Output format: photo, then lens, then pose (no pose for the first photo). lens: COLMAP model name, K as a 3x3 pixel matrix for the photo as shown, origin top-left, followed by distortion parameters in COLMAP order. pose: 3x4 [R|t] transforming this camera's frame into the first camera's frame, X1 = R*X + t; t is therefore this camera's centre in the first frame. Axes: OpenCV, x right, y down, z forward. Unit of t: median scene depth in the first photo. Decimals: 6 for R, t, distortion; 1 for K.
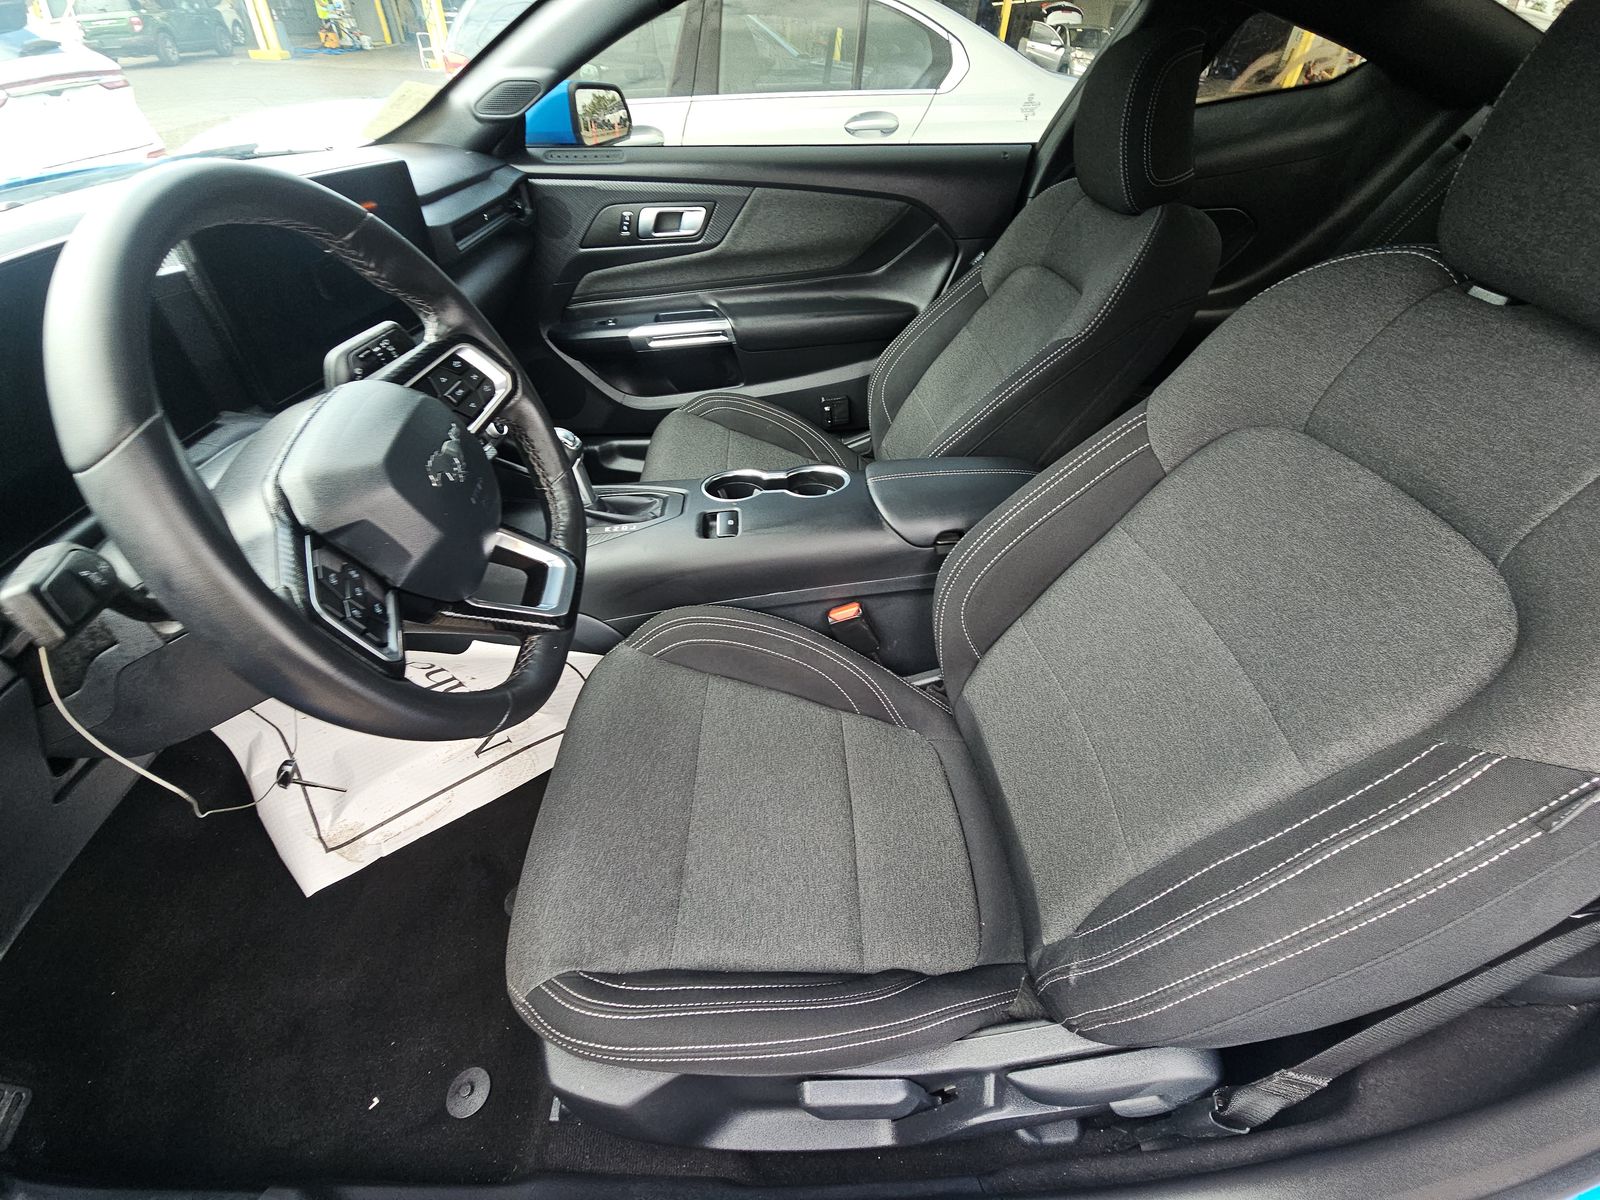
lens RADIAL K [[665.0, 0, 783.4], [0, 665.0, 600.0], [0, 0, 1]] dist [0.024920, -0.012970]
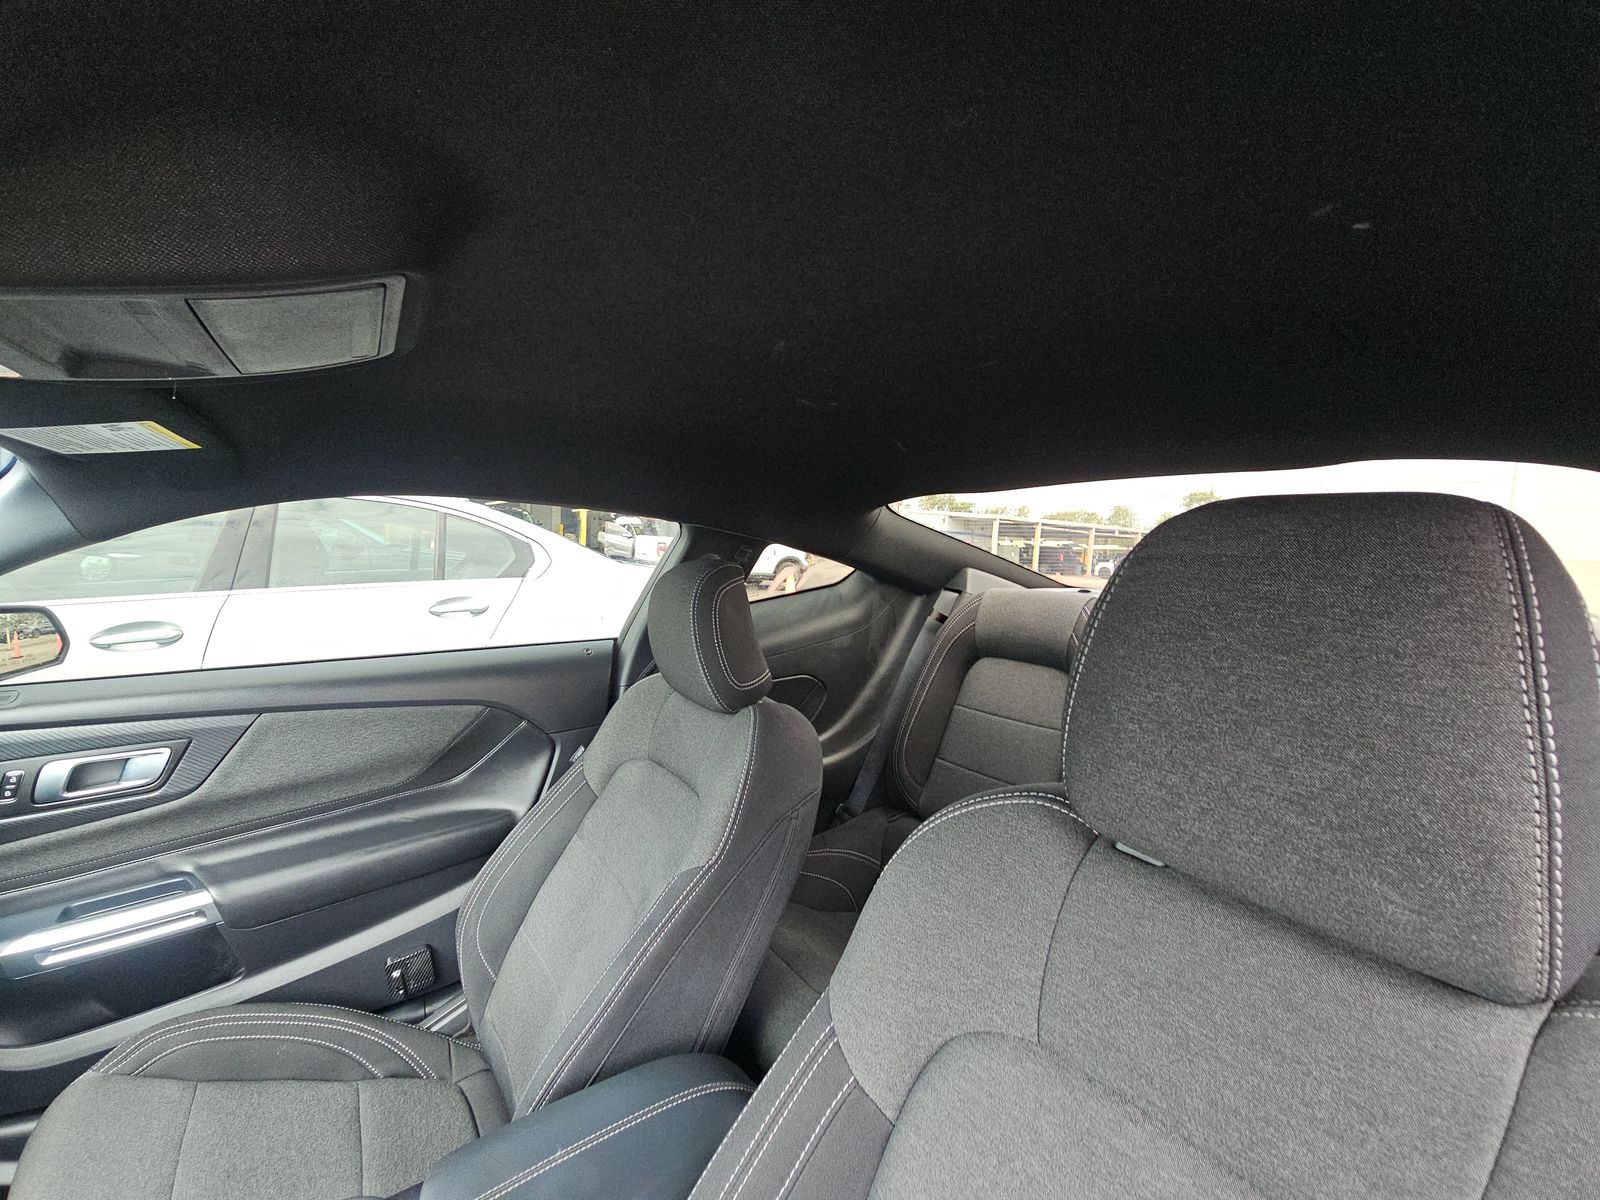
lens RADIAL K [[665.0, 0, 783.4], [0, 665.0, 600.0], [0, 0, 1]] dist [0.024920, -0.012970]
pose [[0.861875, -0.041505, 0.505419, 0.084582], [0.315616, 0.823999, -0.470545, -0.170992], [-0.396935, 0.565069, 0.723284, 0.138200]]
